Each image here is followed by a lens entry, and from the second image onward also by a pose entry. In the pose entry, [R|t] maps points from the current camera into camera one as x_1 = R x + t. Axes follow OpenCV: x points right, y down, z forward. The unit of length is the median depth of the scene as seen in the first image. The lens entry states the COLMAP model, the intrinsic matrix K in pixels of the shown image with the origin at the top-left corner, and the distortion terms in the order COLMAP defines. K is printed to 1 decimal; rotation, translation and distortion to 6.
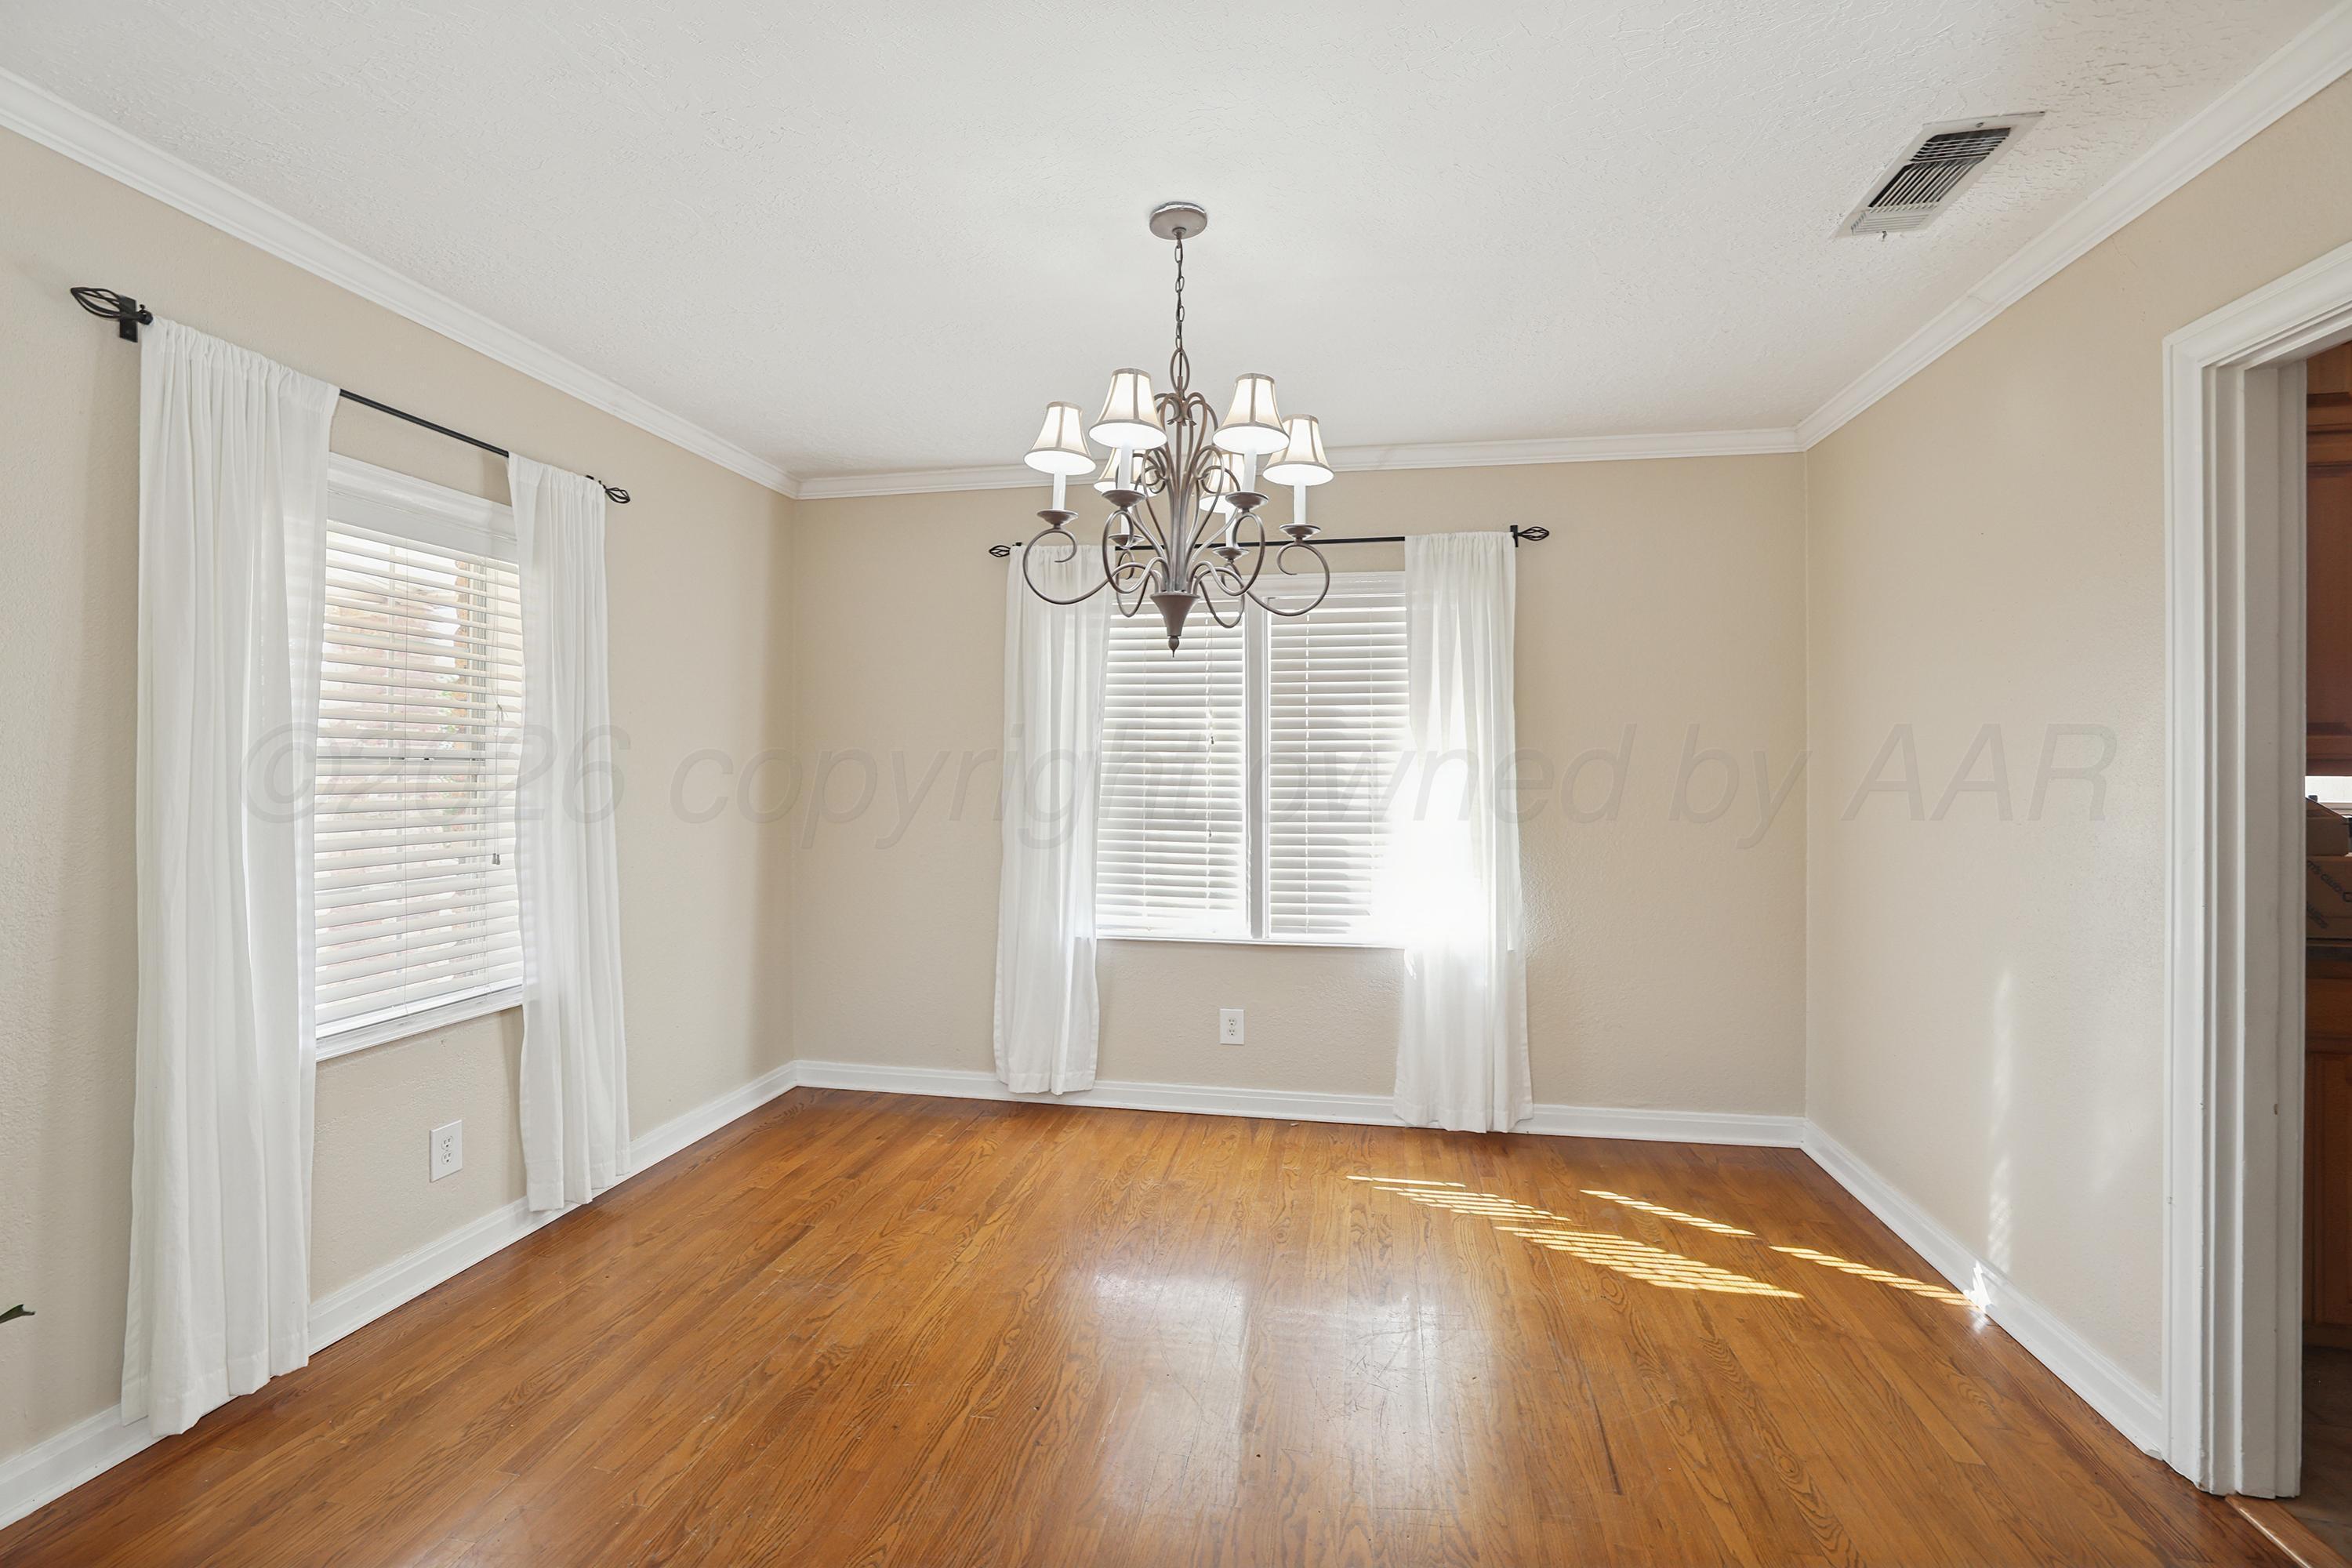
lens RADIAL K [[1060.0, 0, 1165.1], [0, 1060.0, 724.4], [0, 0, 1]] dist [-0.058618, 0.021815]
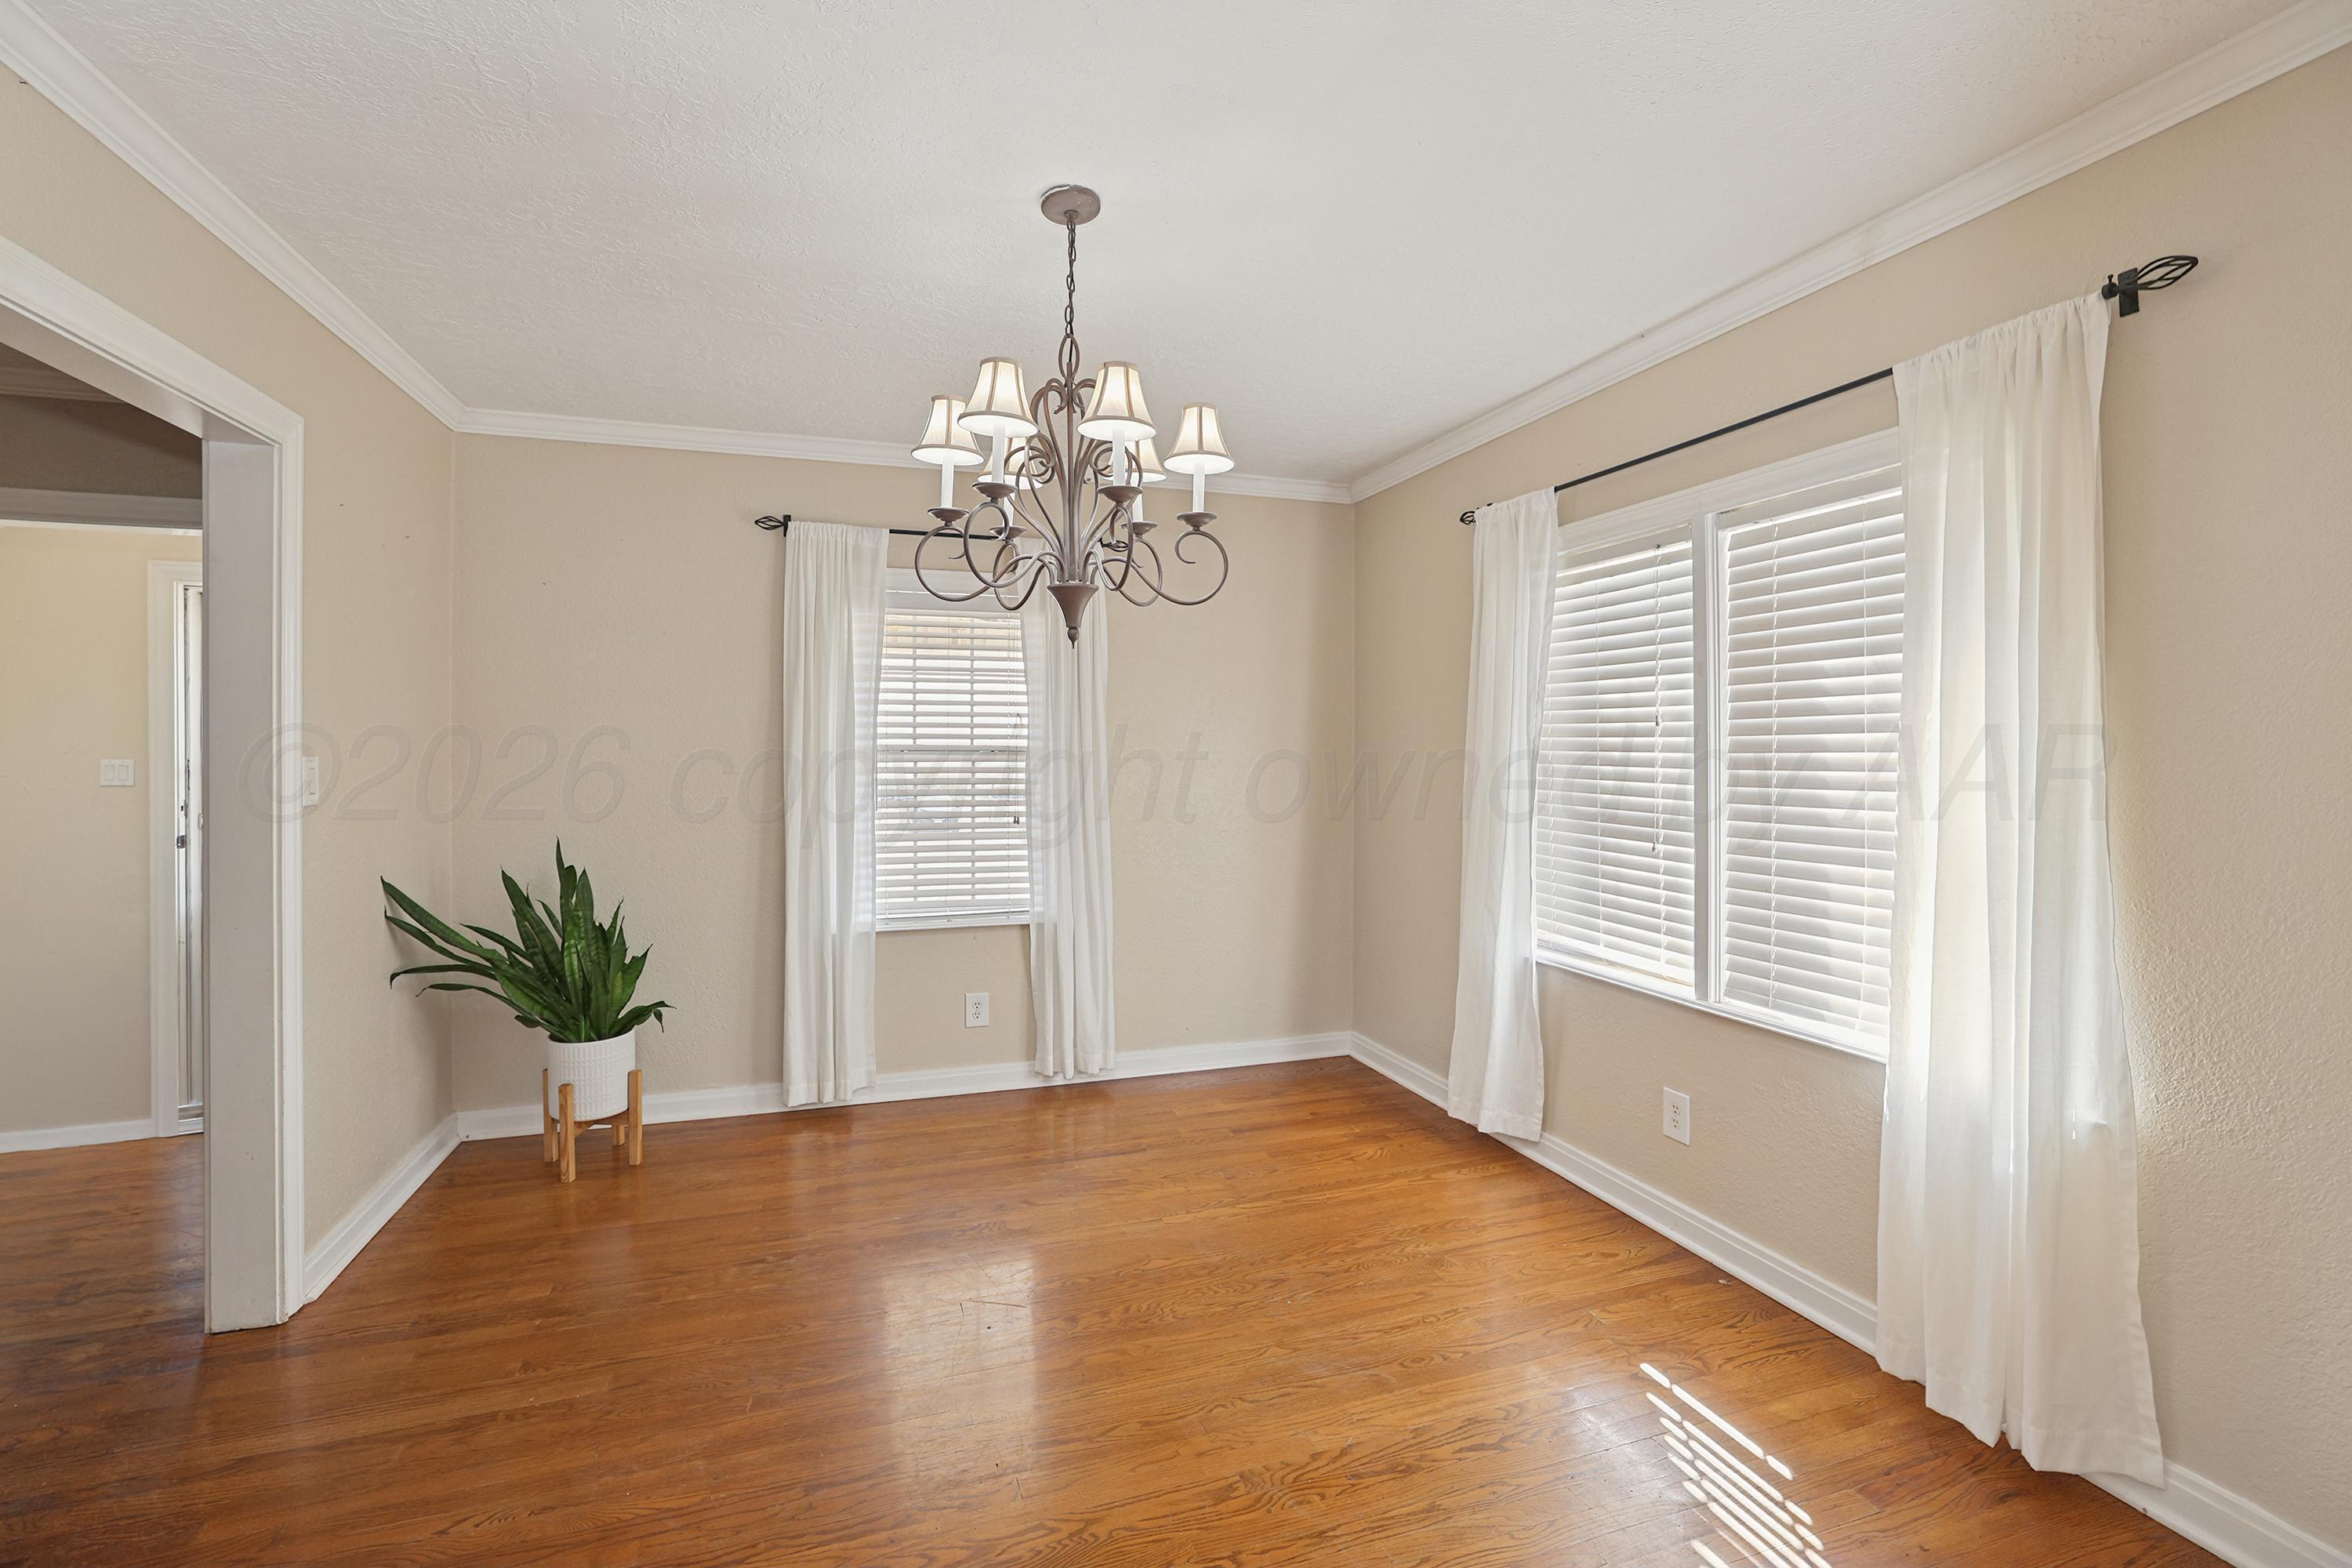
lens RADIAL K [[1060.0, 0, 1165.1], [0, 1060.0, 724.4], [0, 0, 1]] dist [-0.058618, 0.021815]
pose [[0.456074, -0.021360, -0.889686, 0.579753], [0.037047, 0.999301, -0.005001, 0.009368], [0.889171, -0.030680, 0.456546, 0.395222]]
